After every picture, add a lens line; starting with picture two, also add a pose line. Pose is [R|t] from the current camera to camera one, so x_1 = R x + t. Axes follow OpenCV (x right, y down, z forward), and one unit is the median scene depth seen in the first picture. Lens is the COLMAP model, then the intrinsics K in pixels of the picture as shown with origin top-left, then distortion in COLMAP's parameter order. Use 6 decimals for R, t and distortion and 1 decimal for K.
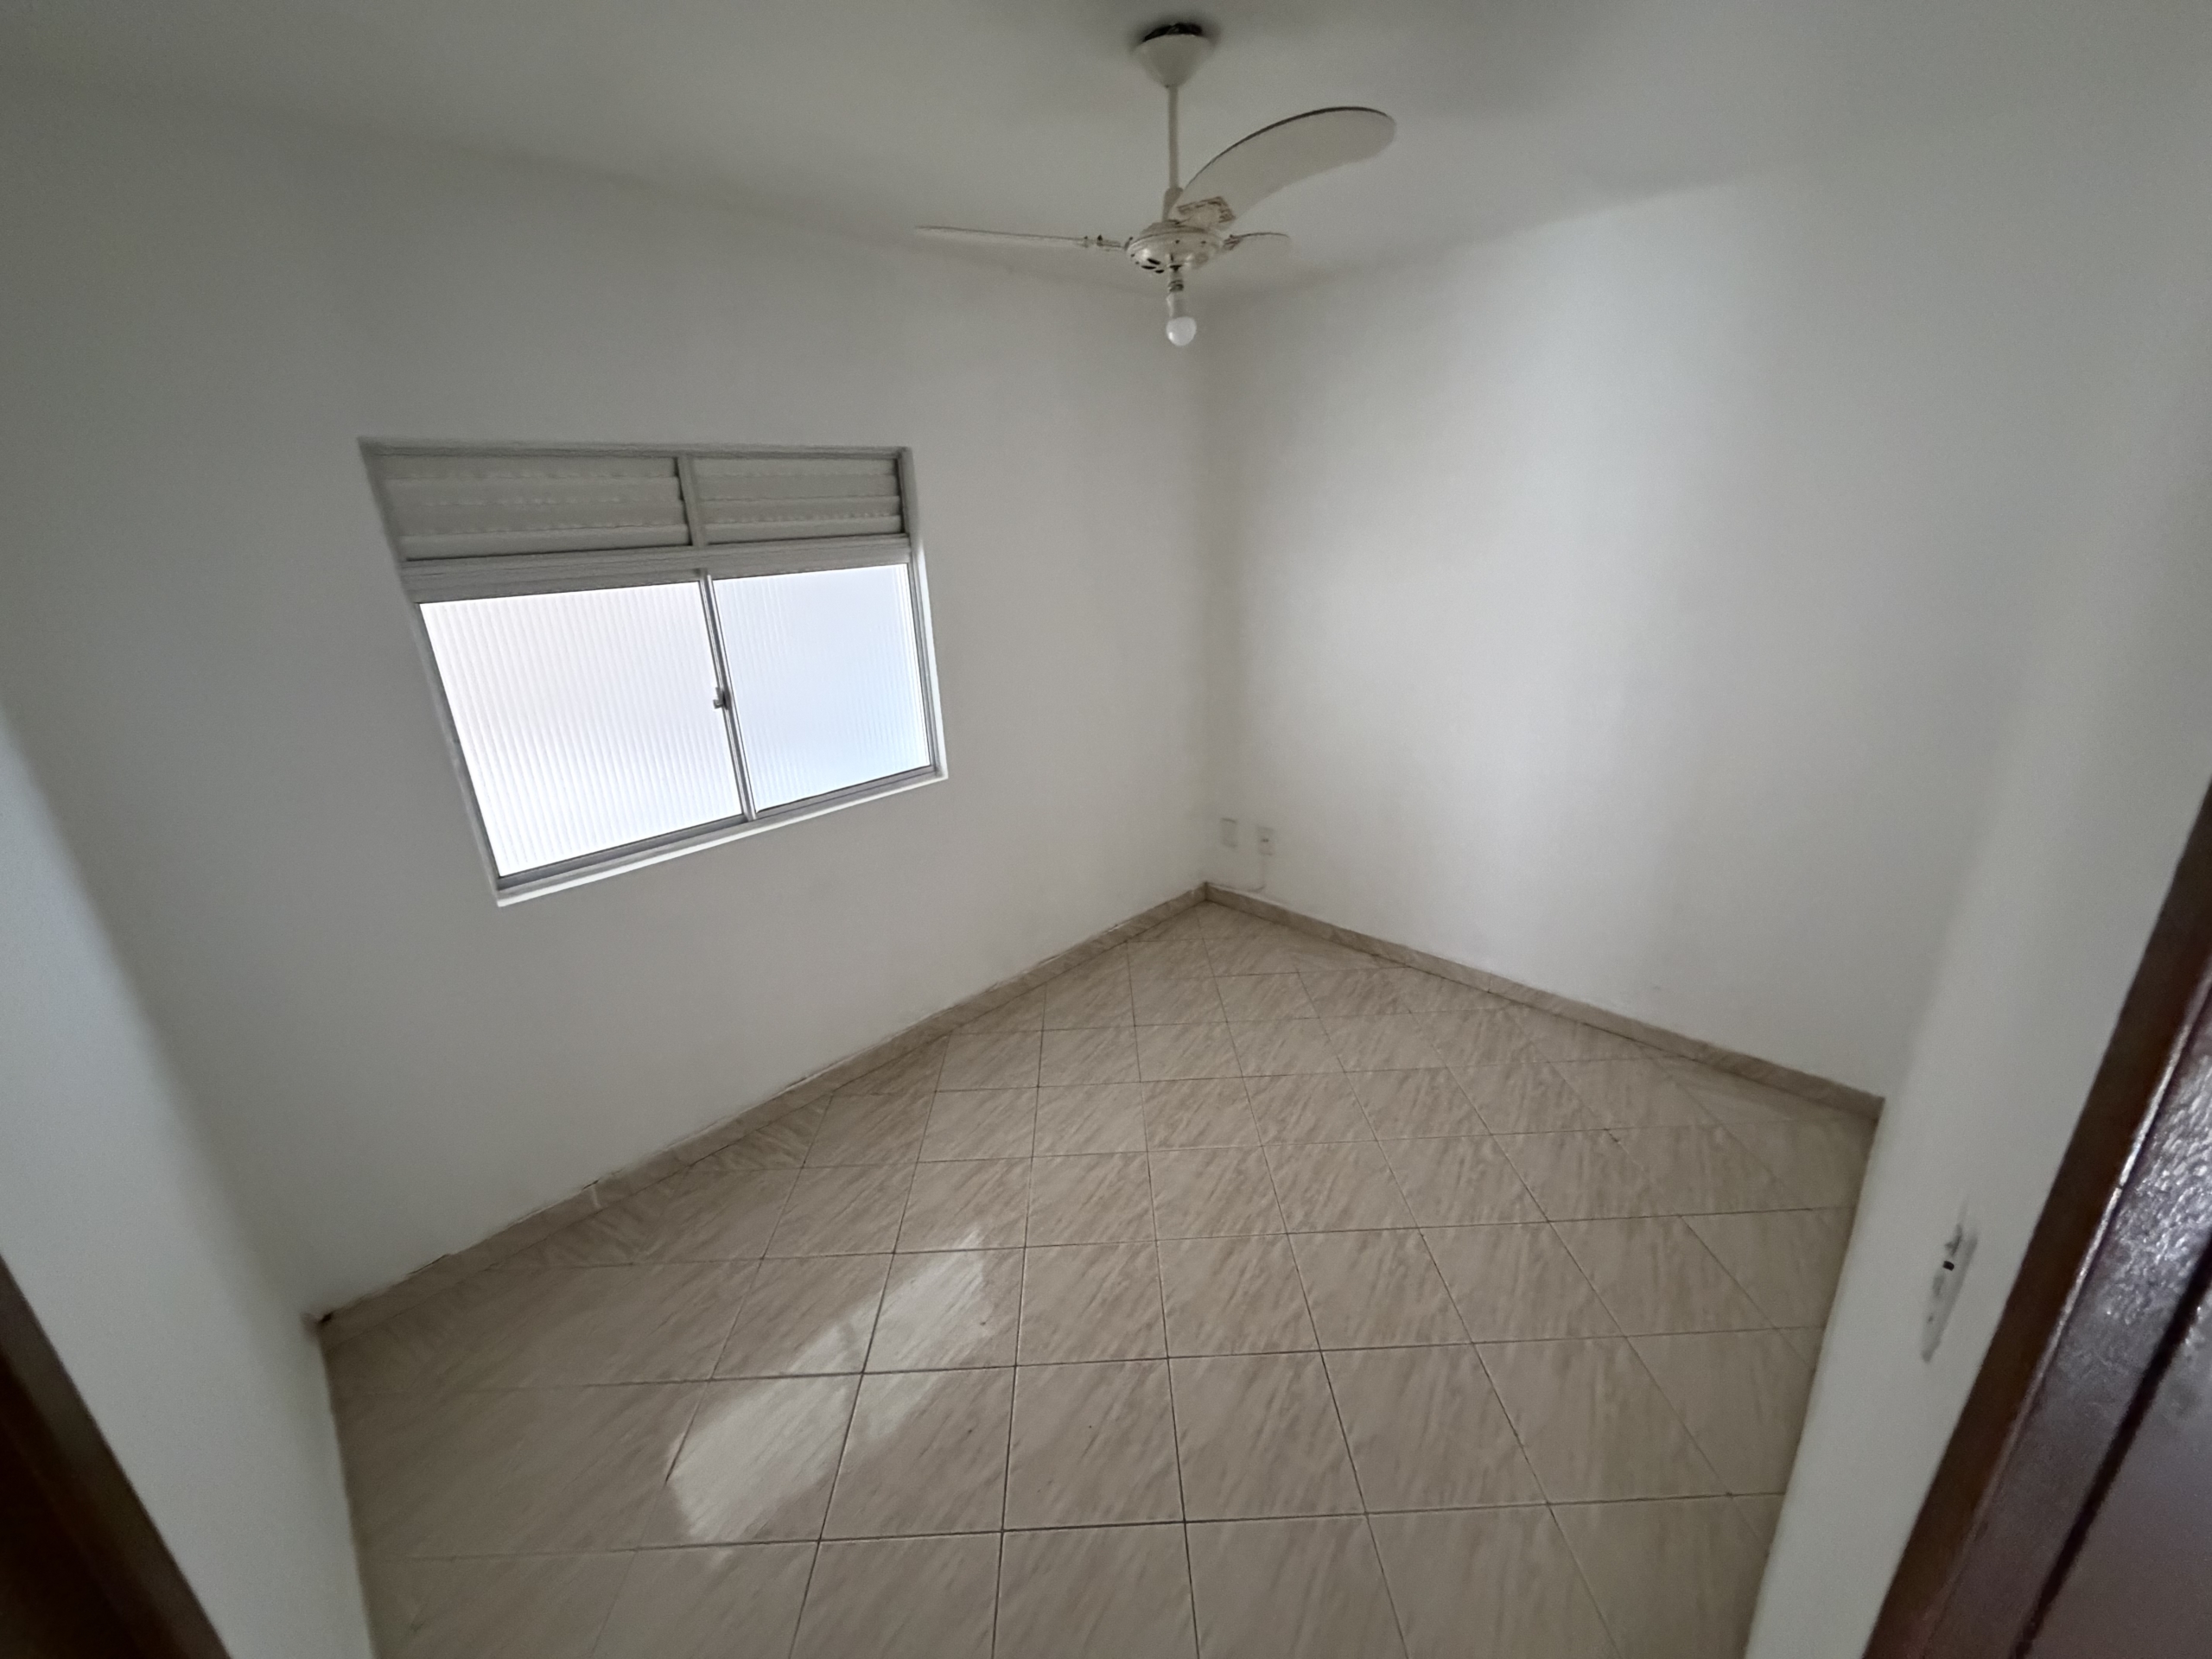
lens RADIAL K [[868.5, 0, 1101.2], [0, 868.5, 832.3], [0, 0, 1]] dist [-0.001103, 0.000198]
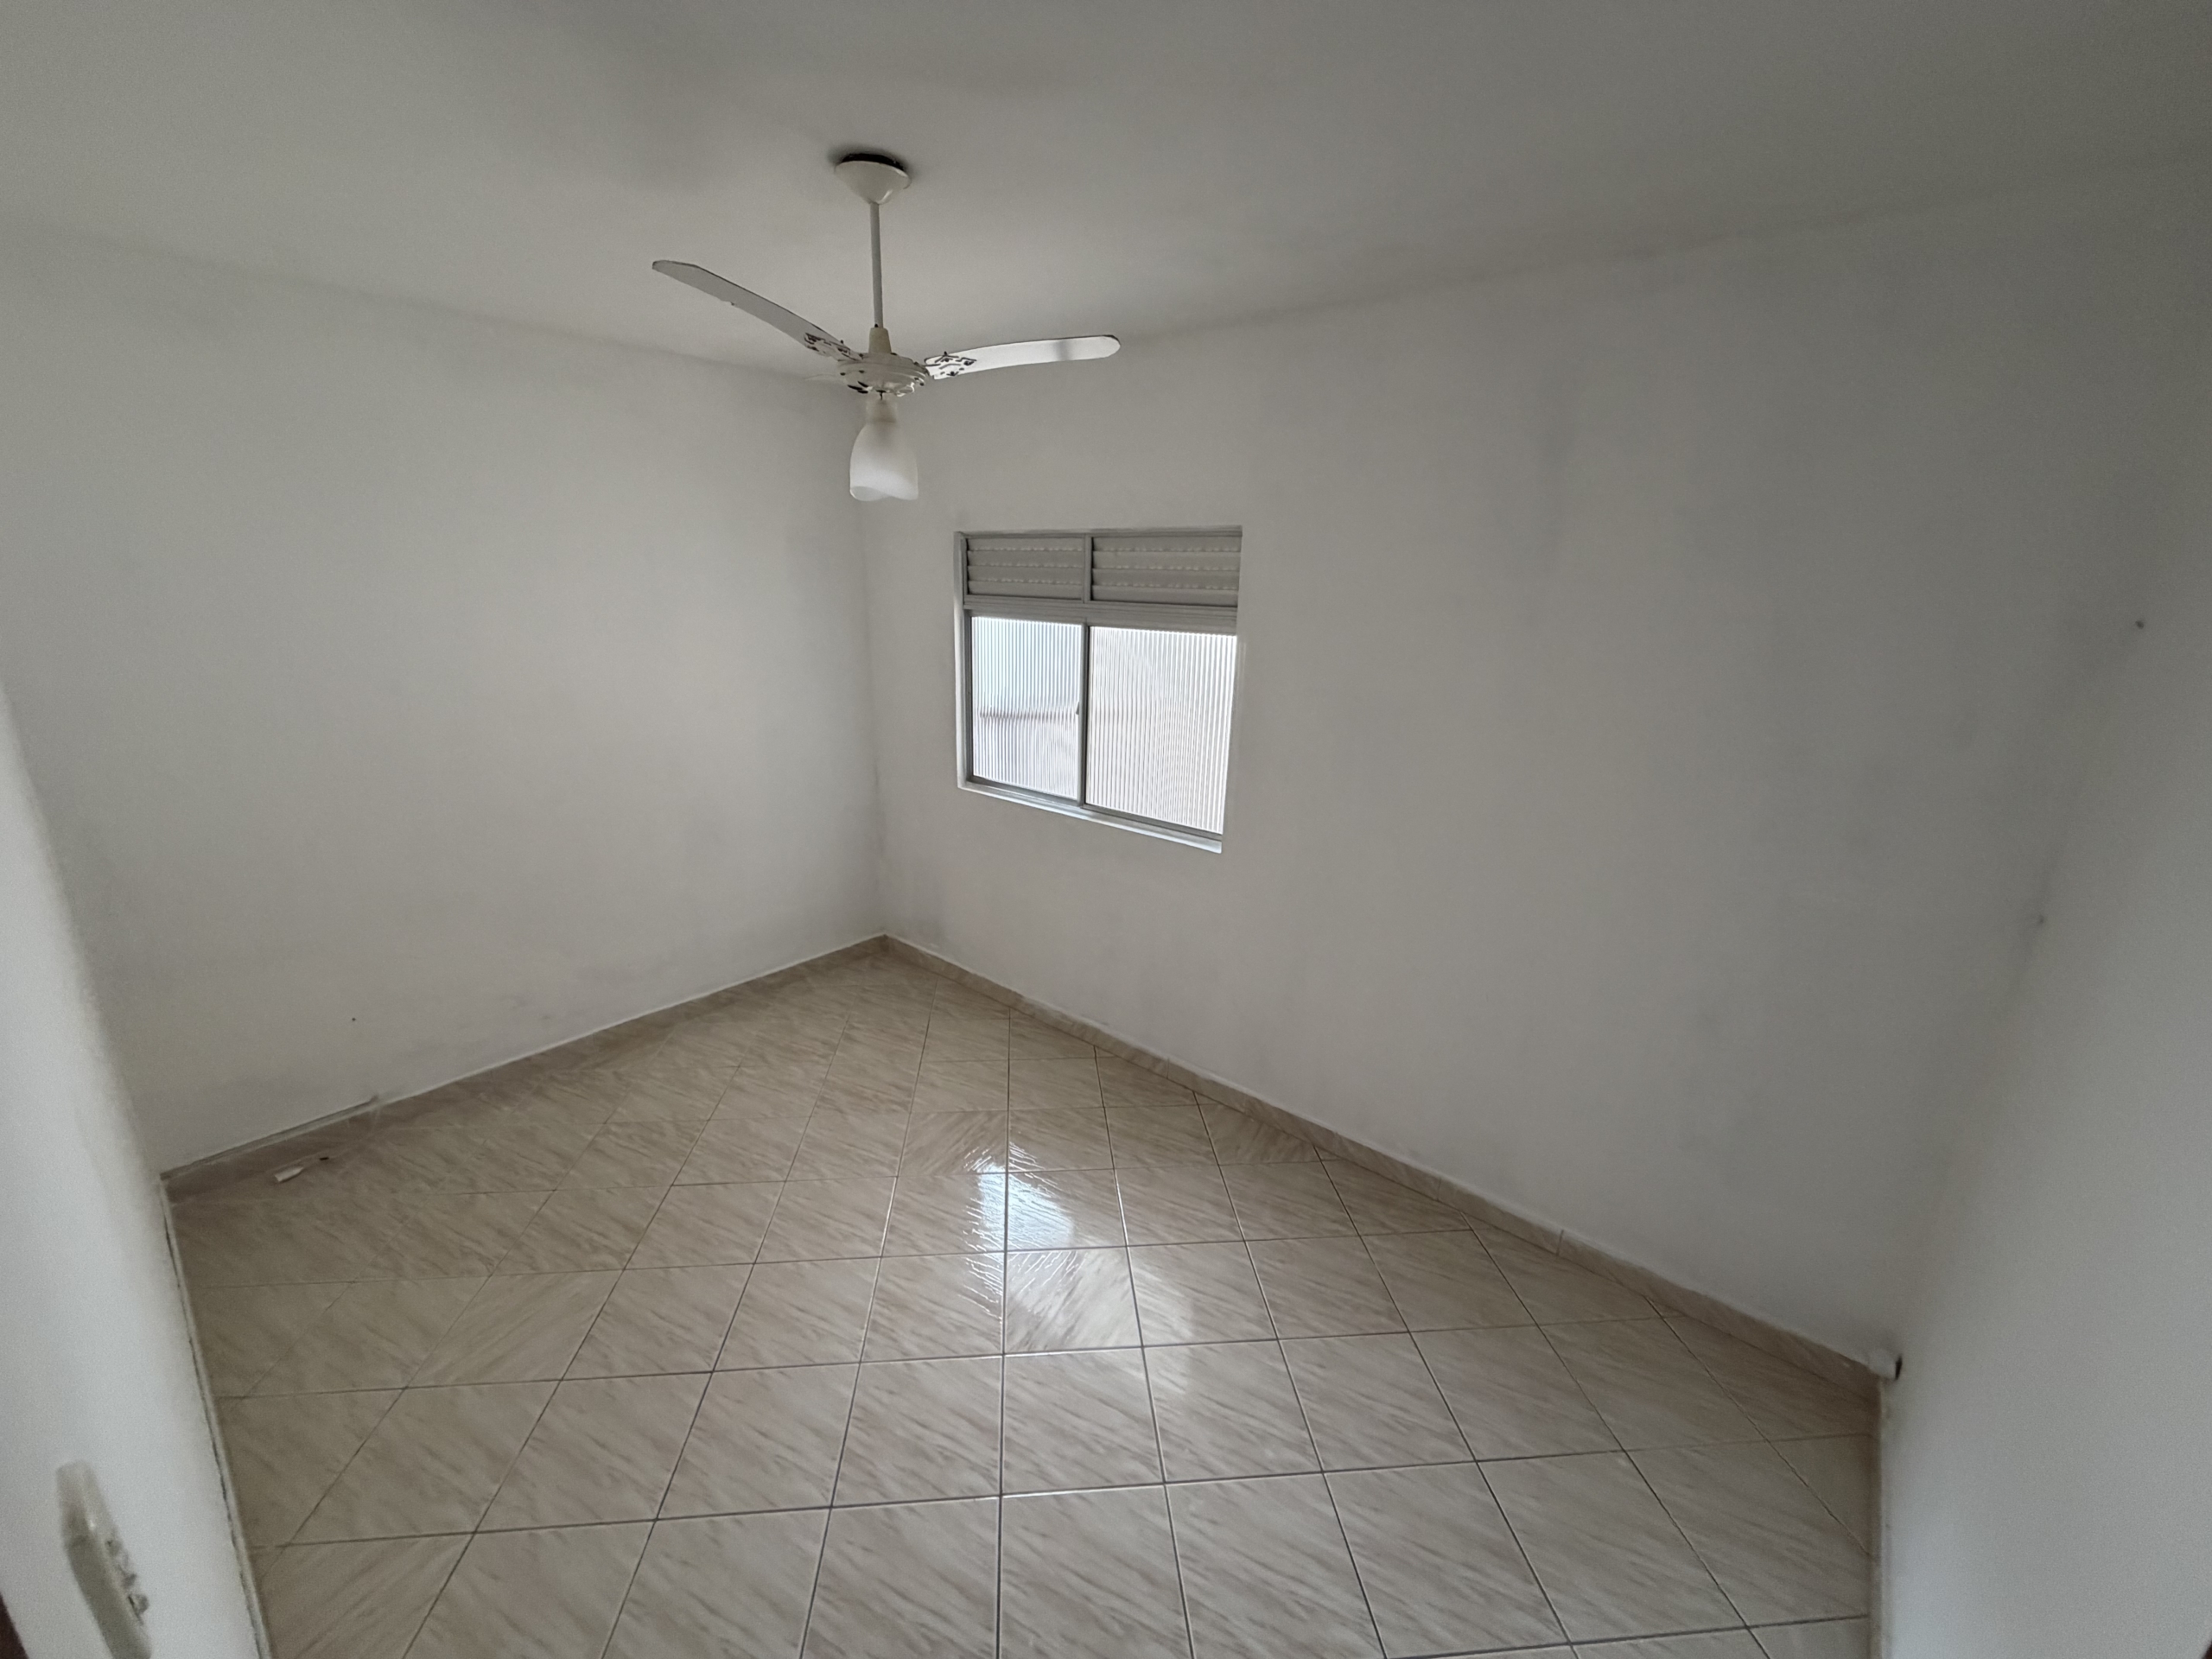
lens RADIAL K [[868.5, 0, 1101.2], [0, 868.5, 832.3], [0, 0, 1]] dist [-0.001103, 0.000198]
pose [[0.075297, 0.313535, -0.946587, 0.933815], [-0.380905, 0.886338, 0.263280, -0.372245], [0.921543, 0.340736, 0.186166, 0.884799]]
